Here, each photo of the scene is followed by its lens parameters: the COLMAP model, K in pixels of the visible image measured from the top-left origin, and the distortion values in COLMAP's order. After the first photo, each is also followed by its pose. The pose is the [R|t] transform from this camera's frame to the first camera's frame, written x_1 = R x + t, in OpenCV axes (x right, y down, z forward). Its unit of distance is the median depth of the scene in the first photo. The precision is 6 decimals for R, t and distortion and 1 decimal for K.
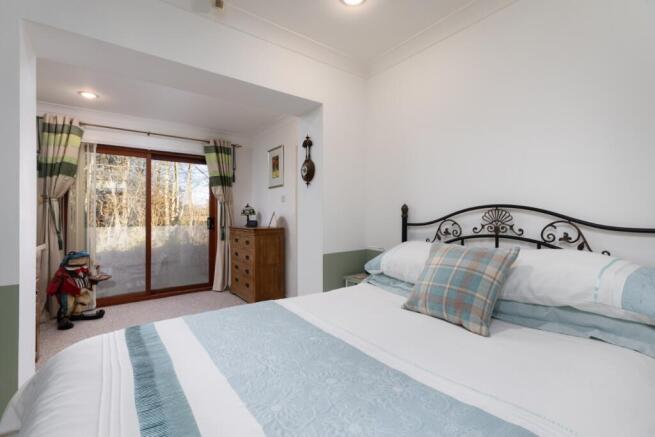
lens RADIAL K [[298.8, 0, 328.8], [0, 298.8, 213.0], [0, 0, 1]] dist [-0.004084, 0.001538]
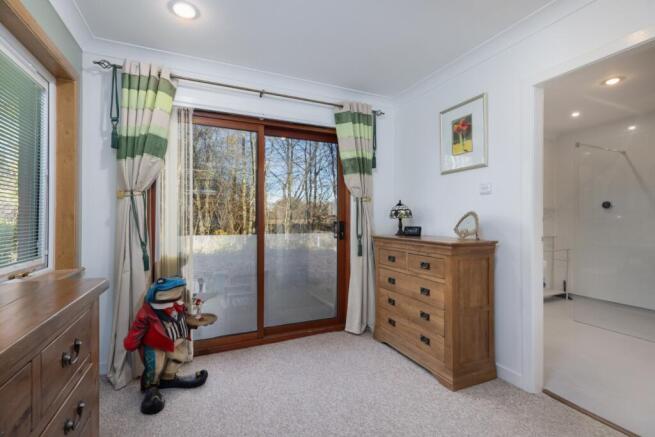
lens RADIAL K [[298.8, 0, 327.0], [0, 298.8, 220.9], [0, 0, 1]] dist [-0.004084, 0.001538]
pose [[0.978055, 0.004851, -0.208289, -0.364894], [-0.002052, 0.999905, 0.013652, 0.005813], [0.208335, -0.012925, 0.977972, 0.429980]]
